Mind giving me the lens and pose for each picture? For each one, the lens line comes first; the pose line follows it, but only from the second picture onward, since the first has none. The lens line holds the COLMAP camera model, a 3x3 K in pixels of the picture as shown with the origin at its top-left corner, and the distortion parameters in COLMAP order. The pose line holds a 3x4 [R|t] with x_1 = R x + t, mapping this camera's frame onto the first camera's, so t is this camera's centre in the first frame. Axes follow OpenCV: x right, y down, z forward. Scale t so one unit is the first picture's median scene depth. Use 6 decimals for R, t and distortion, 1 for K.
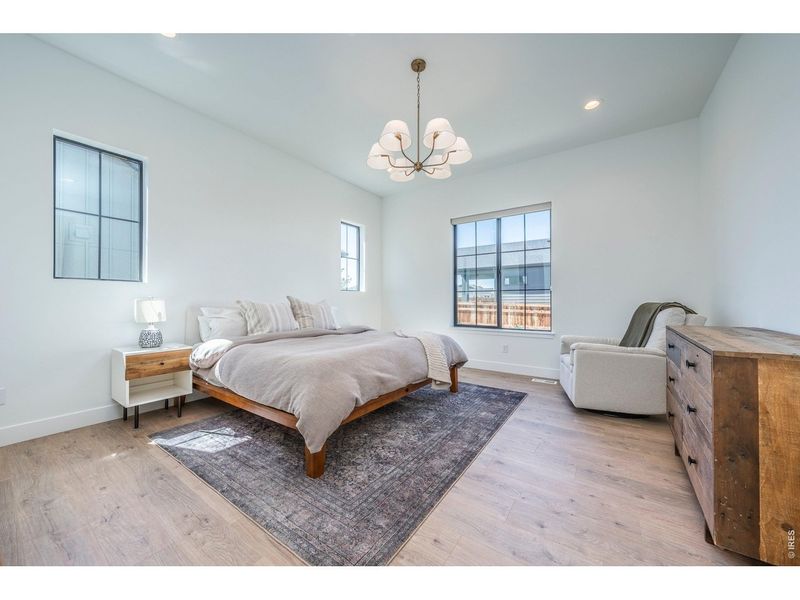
lens RADIAL K [[292.6, 0, 427.8], [0, 292.6, 299.3], [0, 0, 1]] dist [-0.003756, 0.000134]
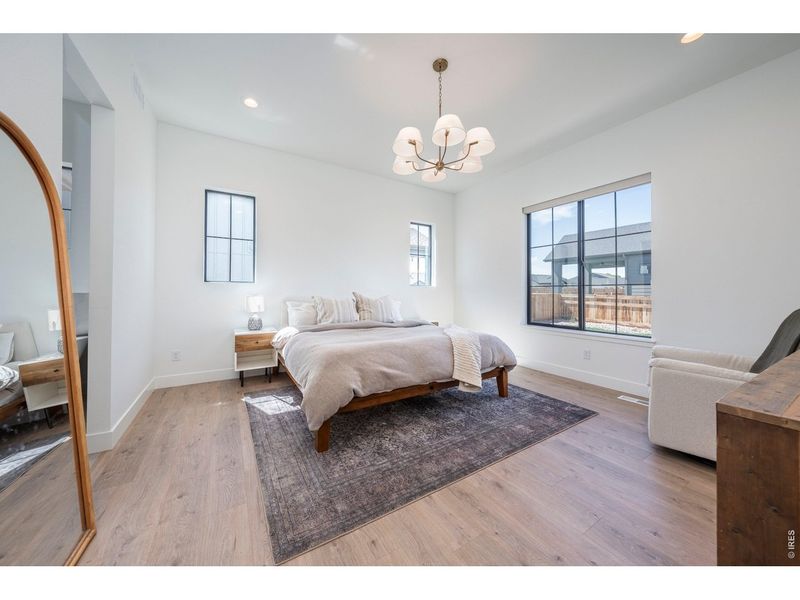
lens RADIAL K [[281.2, 0, 387.4], [0, 281.2, 290.5], [0, 0, 1]] dist [-0.004929, 0.000708]
pose [[0.906300, 0.002104, -0.422630, 0.239786], [-0.004799, 0.999974, -0.005312, -0.024646], [0.422608, 0.006843, 0.906287, 0.061612]]
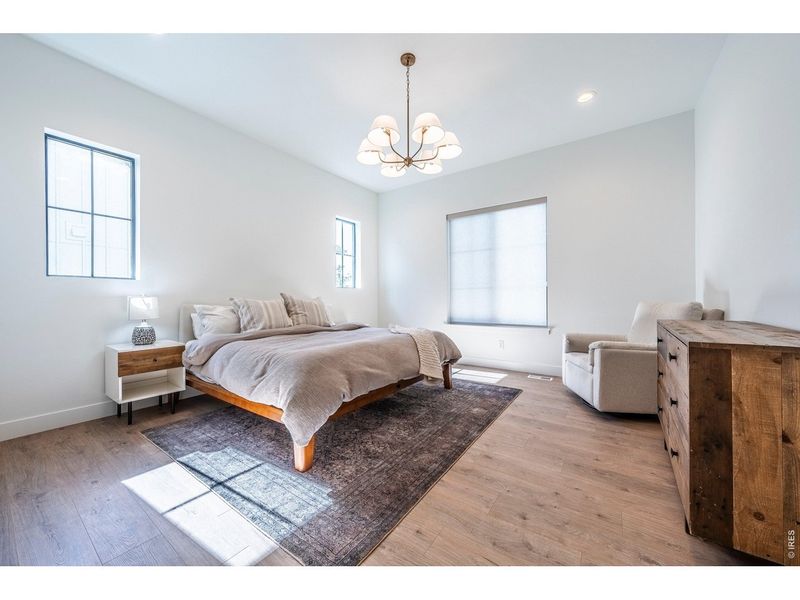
lens RADIAL K [[296.0, 0, 424.2], [0, 296.0, 297.6], [0, 0, 1]] dist [-0.003964, 0.000160]
pose [[0.999956, -0.005565, -0.007594, 0.030175], [0.005600, 0.999974, 0.004599, 0.005095], [0.007569, -0.004641, 0.999961, -0.010062]]
